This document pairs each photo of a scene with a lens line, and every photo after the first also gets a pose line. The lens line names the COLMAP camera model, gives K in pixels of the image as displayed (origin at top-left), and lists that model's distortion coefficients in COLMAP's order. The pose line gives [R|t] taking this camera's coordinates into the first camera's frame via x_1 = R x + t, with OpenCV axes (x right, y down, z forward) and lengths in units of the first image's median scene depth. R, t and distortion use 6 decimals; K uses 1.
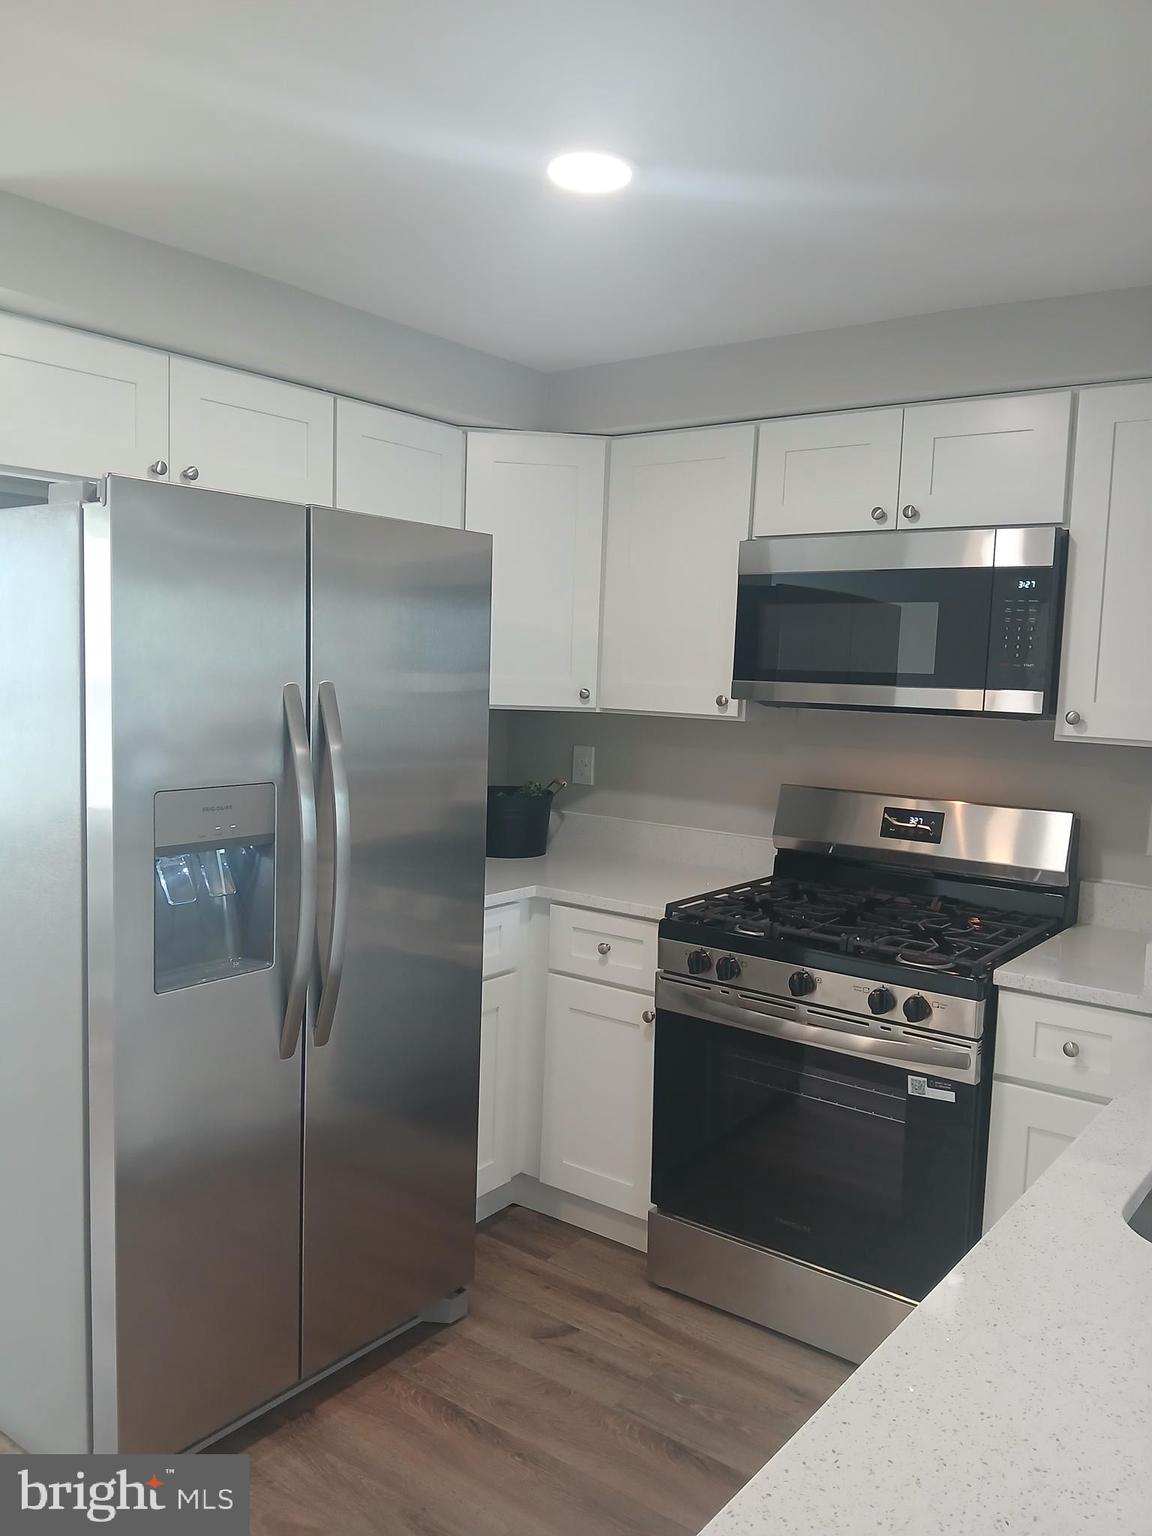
lens RADIAL K [[1187.0, 0, 551.0], [0, 1187.0, 760.5], [0, 0, 1]] dist [0.056988, -0.138147]
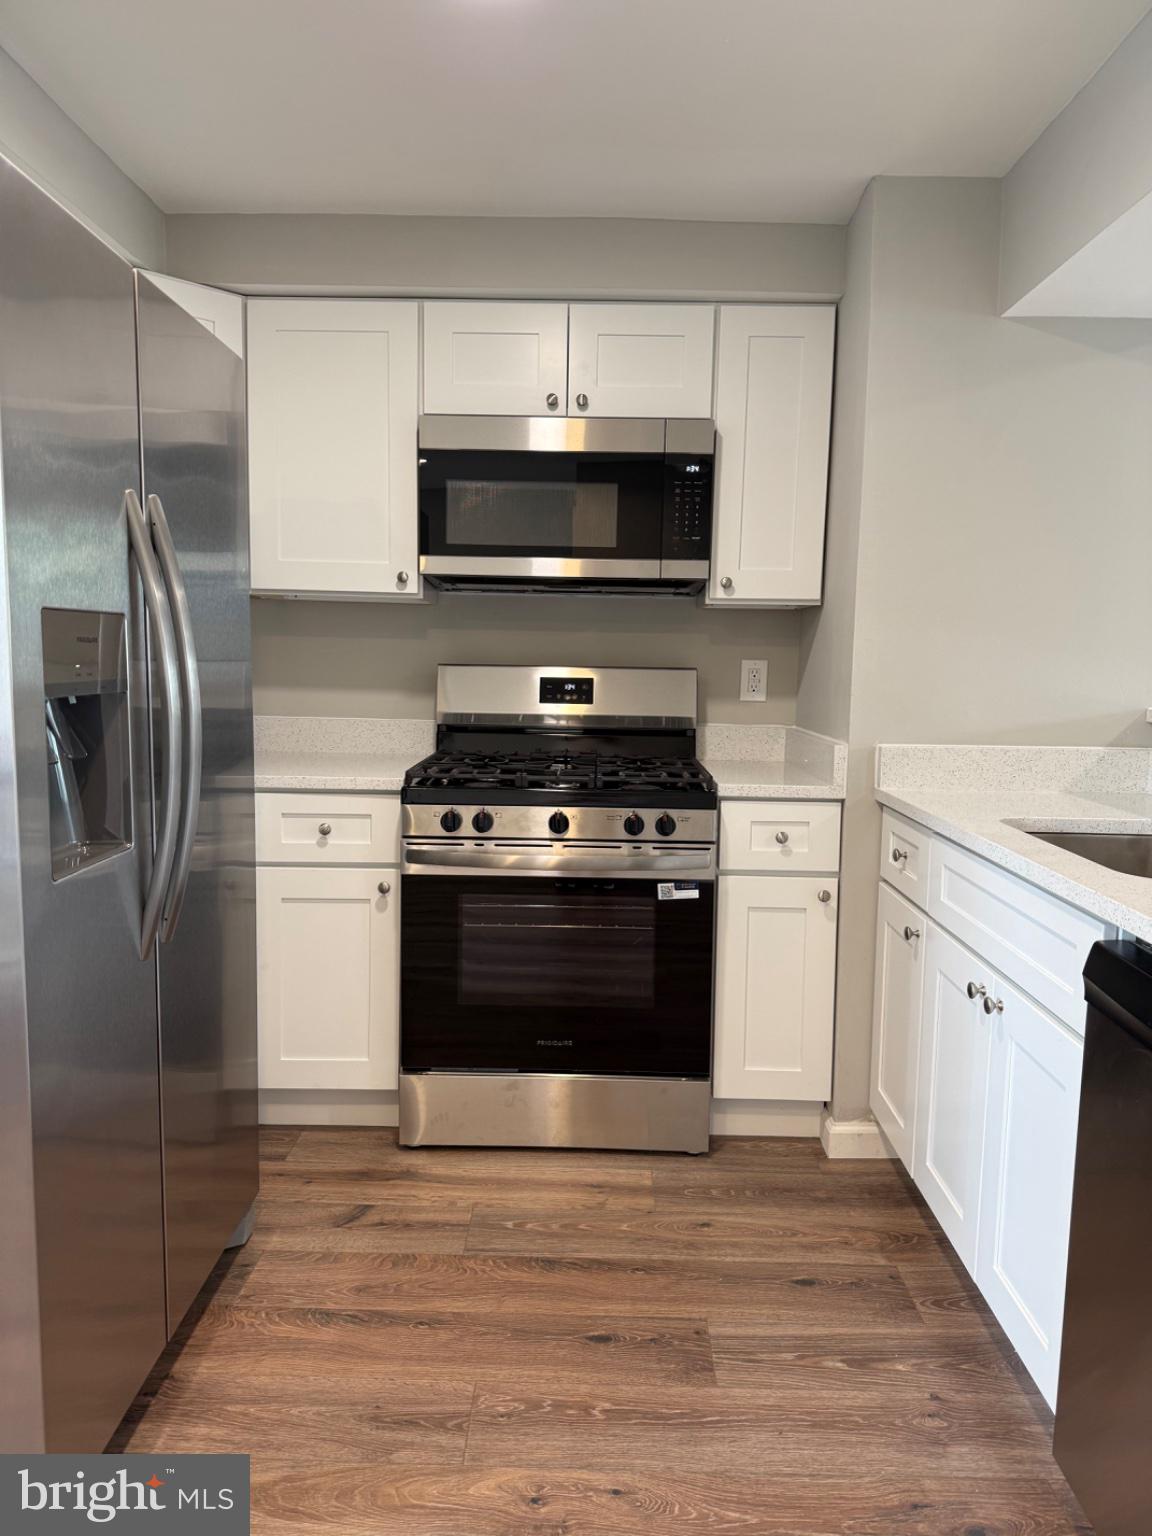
lens RADIAL K [[1086.6, 0, 576.0], [0, 1086.6, 768.0], [0, 0, 1]] dist [0.059079, -0.093537]
pose [[0.802039, -0.080428, 0.591832, -0.361601], [0.056870, 0.996674, 0.058375, 0.079418], [-0.594558, -0.013162, 0.803945, 0.190947]]
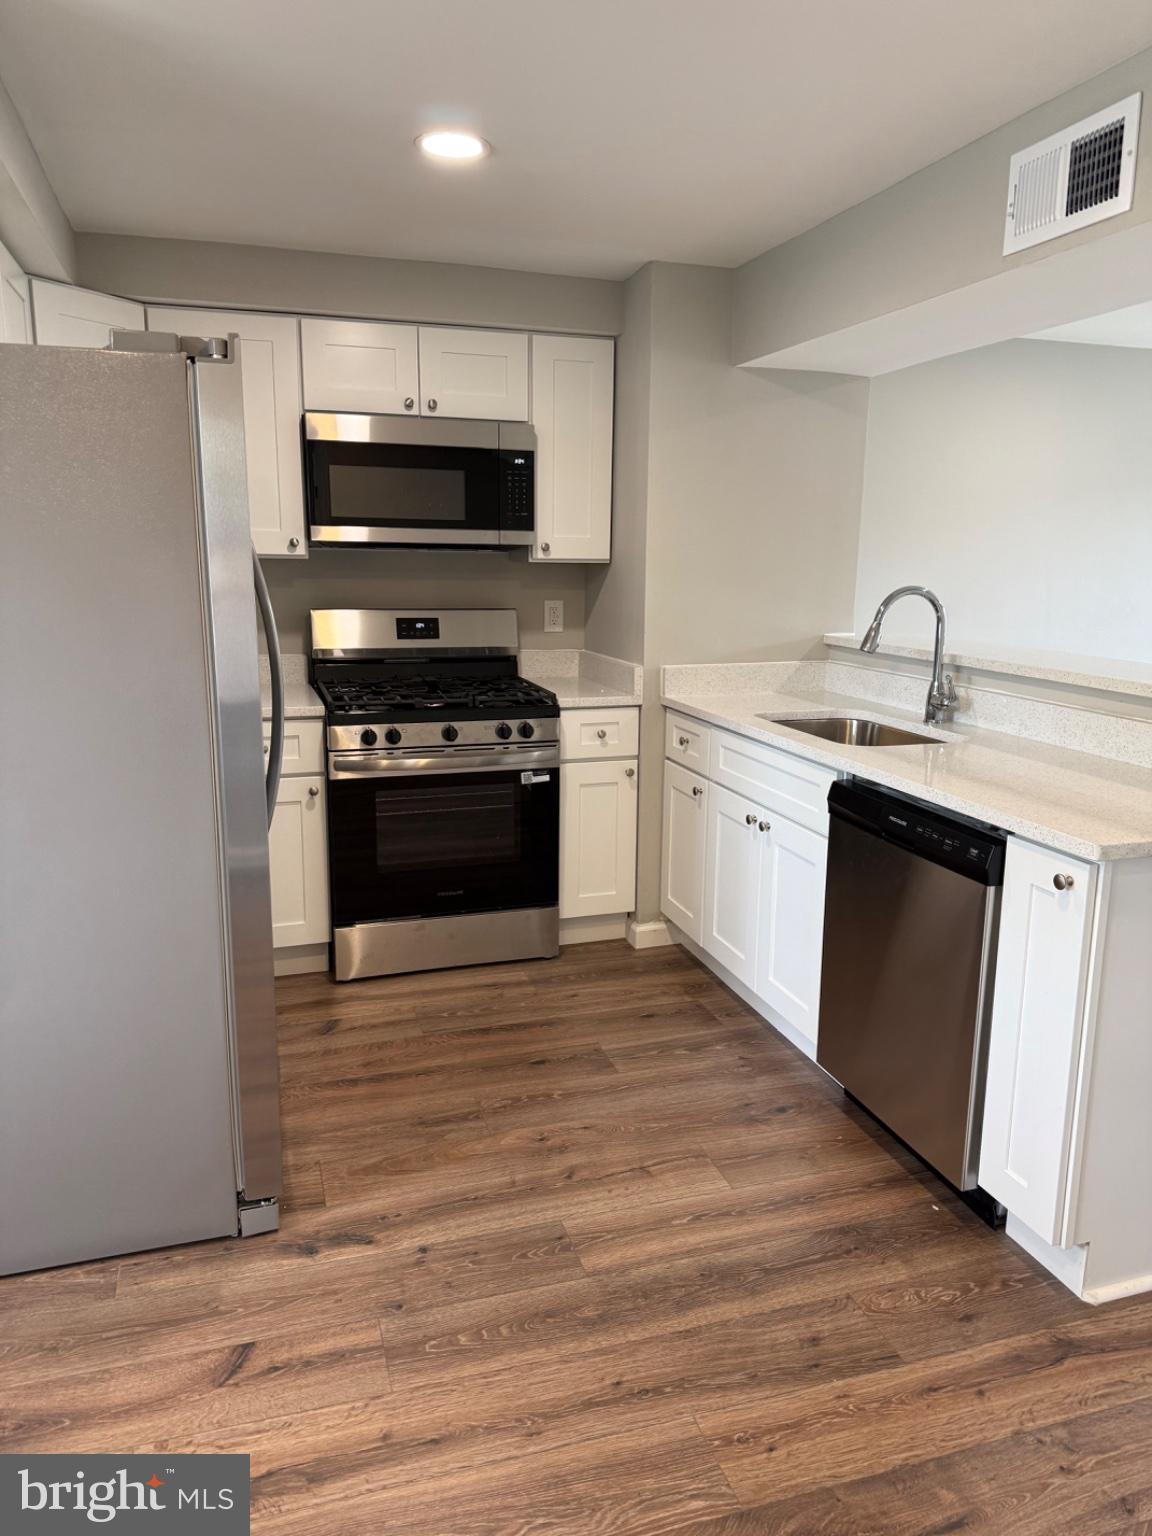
lens RADIAL K [[1086.6, 0, 576.0], [0, 1086.6, 768.0], [0, 0, 1]] dist [0.059079, -0.093537]
pose [[0.569537, -0.193203, 0.798937, -0.790894], [0.074018, 0.980089, 0.184246, -0.009538], [-0.818626, -0.045800, 0.572498, 0.090618]]
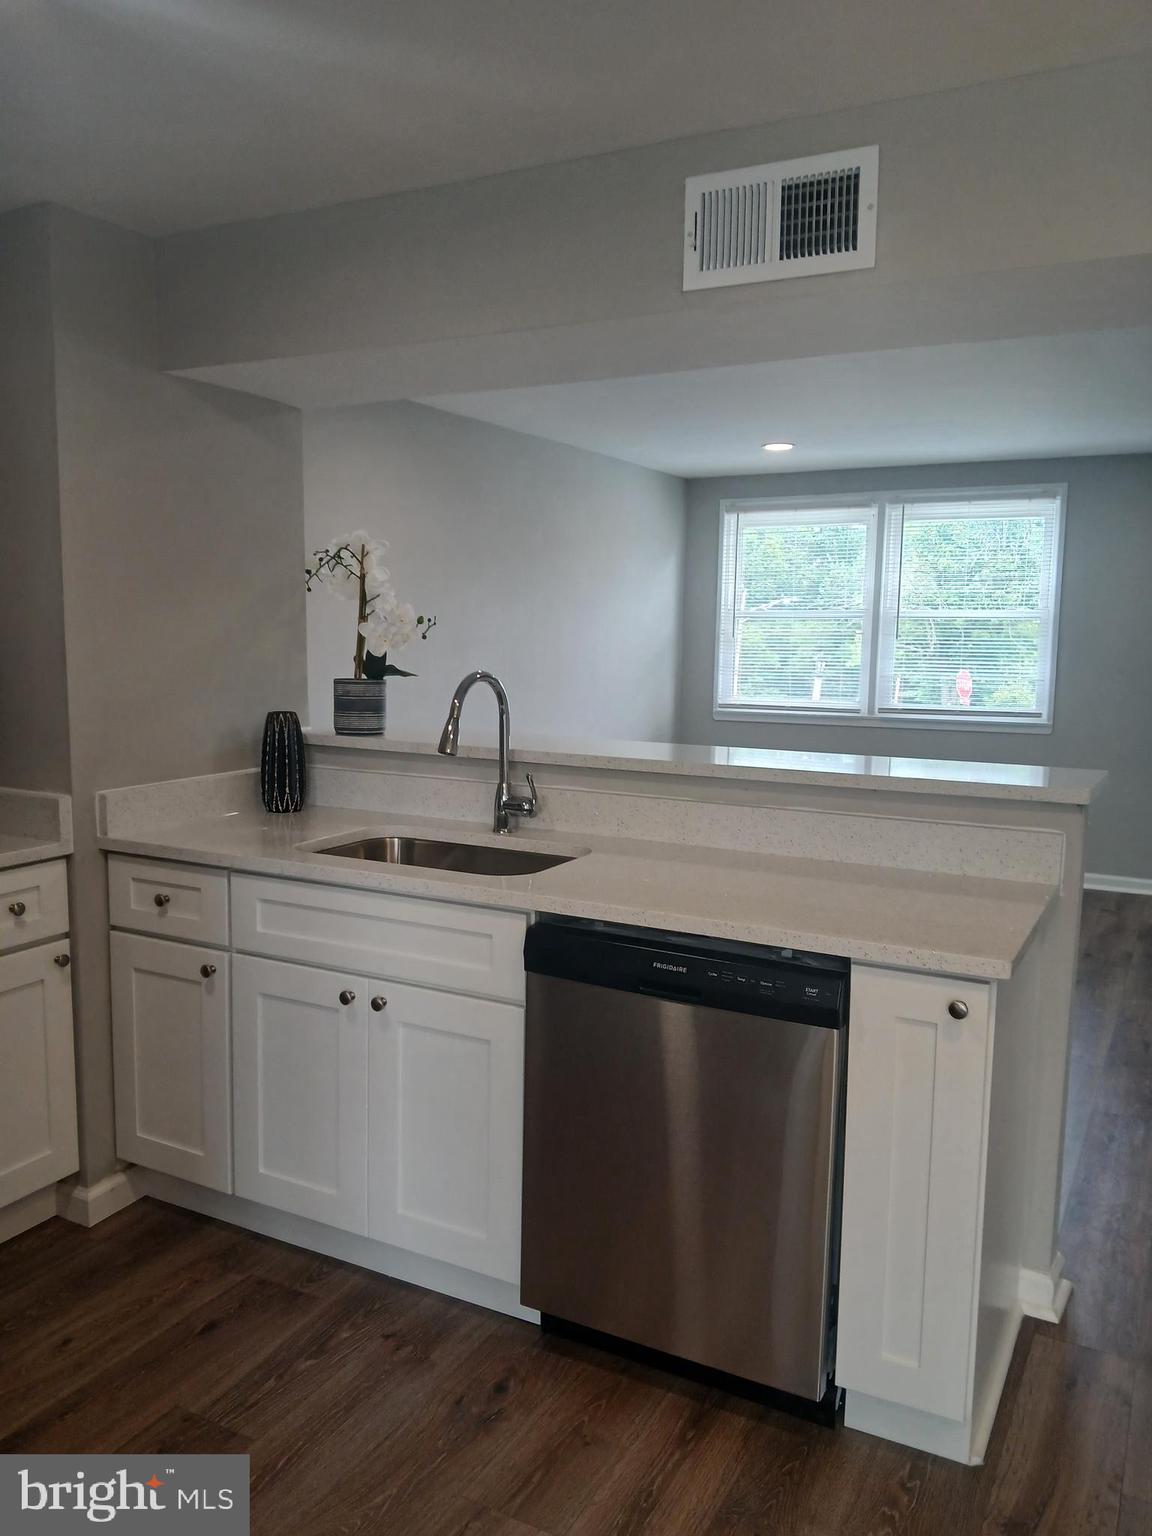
lens RADIAL K [[1217.2, 0, 568.9], [0, 1217.2, 773.7], [0, 0, 1]] dist [0.101044, -0.171352]
pose [[-0.173692, -0.166994, 0.970538, -0.673159], [0.052459, 0.982550, 0.178449, -0.056048], [-0.983402, 0.081909, -0.161901, 0.592166]]
